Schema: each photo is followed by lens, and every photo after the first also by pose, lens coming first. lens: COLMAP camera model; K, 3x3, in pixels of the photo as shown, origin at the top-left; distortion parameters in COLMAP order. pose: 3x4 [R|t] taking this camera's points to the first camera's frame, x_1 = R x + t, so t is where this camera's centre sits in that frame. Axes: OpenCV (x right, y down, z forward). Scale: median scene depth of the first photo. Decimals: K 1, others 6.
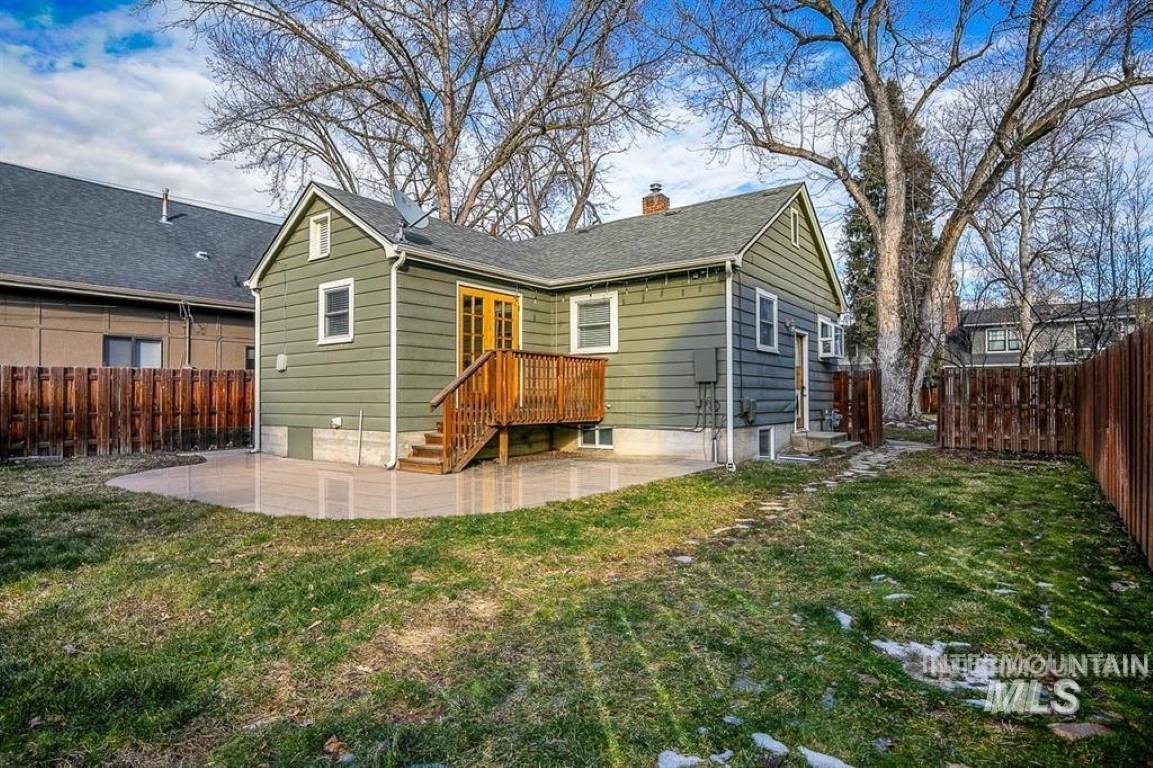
lens RADIAL K [[625.1, 0, 576.5], [0, 625.1, 384.0], [0, 0, 1]] dist [-0.021022, -0.000142]
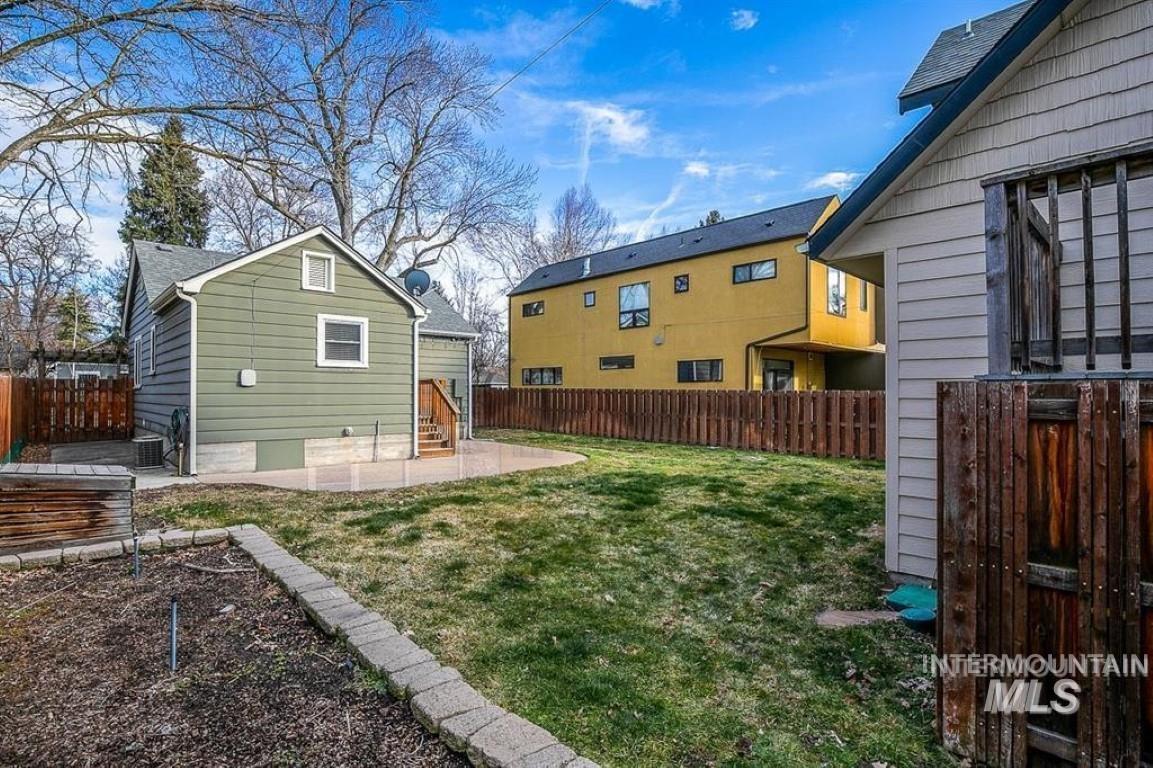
lens RADIAL K [[574.5, 0, 576.5], [0, 574.5, 384.0], [0, 0, 1]] dist [-0.001128, -0.000246]
pose [[0.172186, 0.018312, 0.984894, -1.367062], [-0.024772, 0.999591, -0.014254, -0.026272], [-0.984753, -0.021944, 0.172569, 0.340316]]
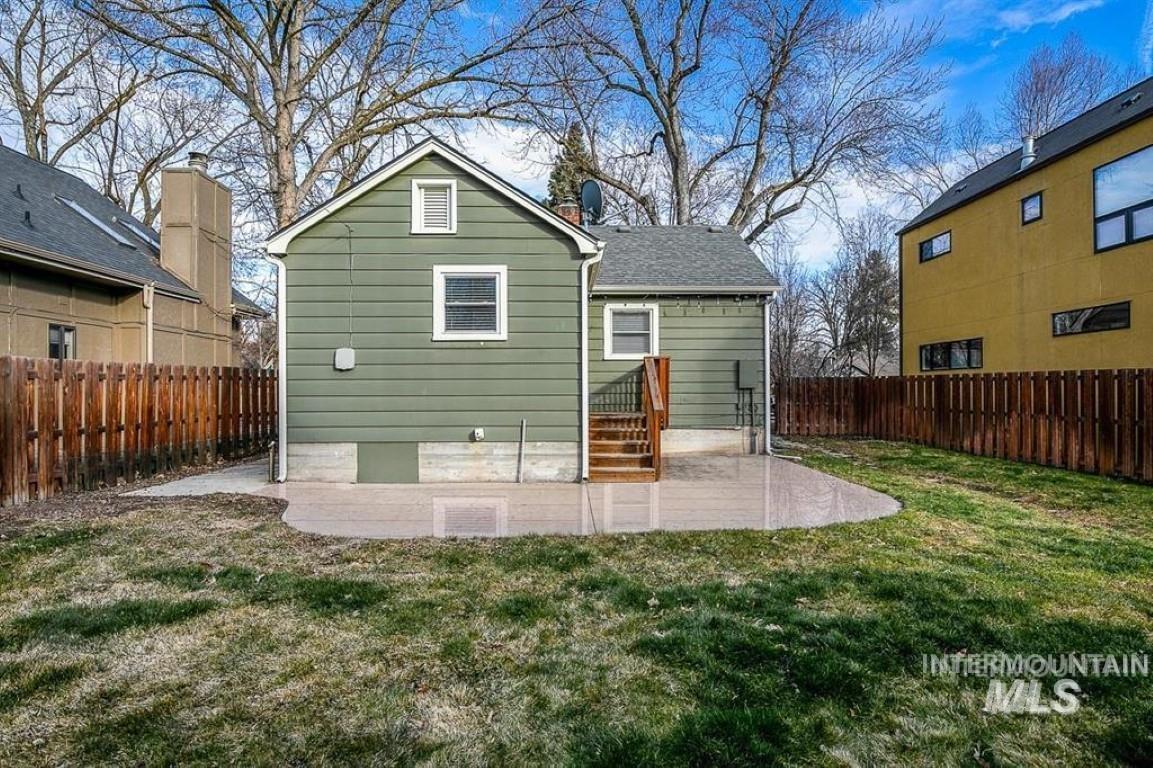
lens RADIAL K [[625.4, 0, 576.5], [0, 625.4, 384.0], [0, 0, 1]] dist [-0.003935, -0.001124]
pose [[0.787475, 0.007693, 0.616299, -0.763320], [-0.013040, 0.999906, 0.004180, -0.011429], [-0.616209, -0.011328, 0.787501, 0.239481]]
